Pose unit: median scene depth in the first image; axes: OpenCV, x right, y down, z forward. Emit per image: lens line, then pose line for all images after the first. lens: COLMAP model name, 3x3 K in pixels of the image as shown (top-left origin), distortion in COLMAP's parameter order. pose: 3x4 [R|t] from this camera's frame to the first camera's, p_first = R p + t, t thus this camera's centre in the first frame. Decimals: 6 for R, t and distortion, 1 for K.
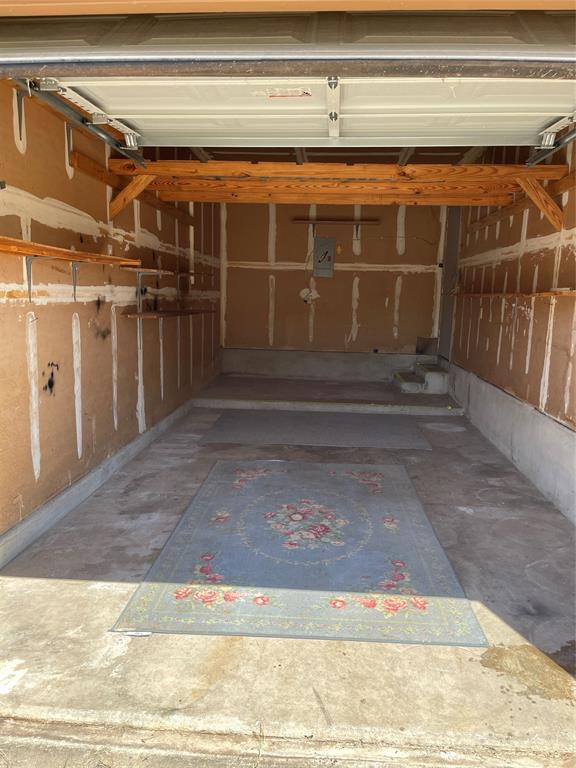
lens RADIAL K [[513.4, 0, 288.0], [0, 513.4, 384.0], [0, 0, 1]] dist [-0.030769, -0.000148]
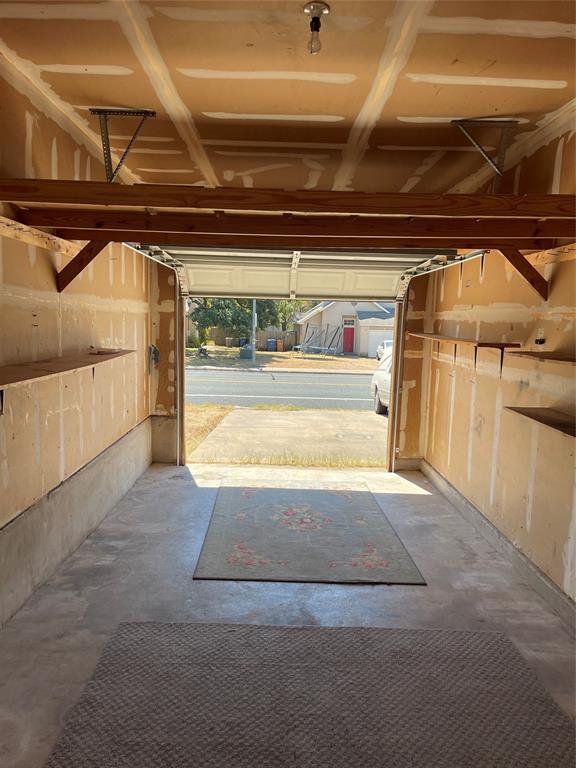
lens RADIAL K [[513.4, 0, 288.0], [0, 513.4, 384.0], [0, 0, 1]] dist [-0.030769, -0.000148]
pose [[-0.993435, -0.035208, -0.108845, 0.216648], [-0.065354, 0.955581, 0.287393, -0.453256], [0.093892, 0.292619, -0.951608, 2.057705]]
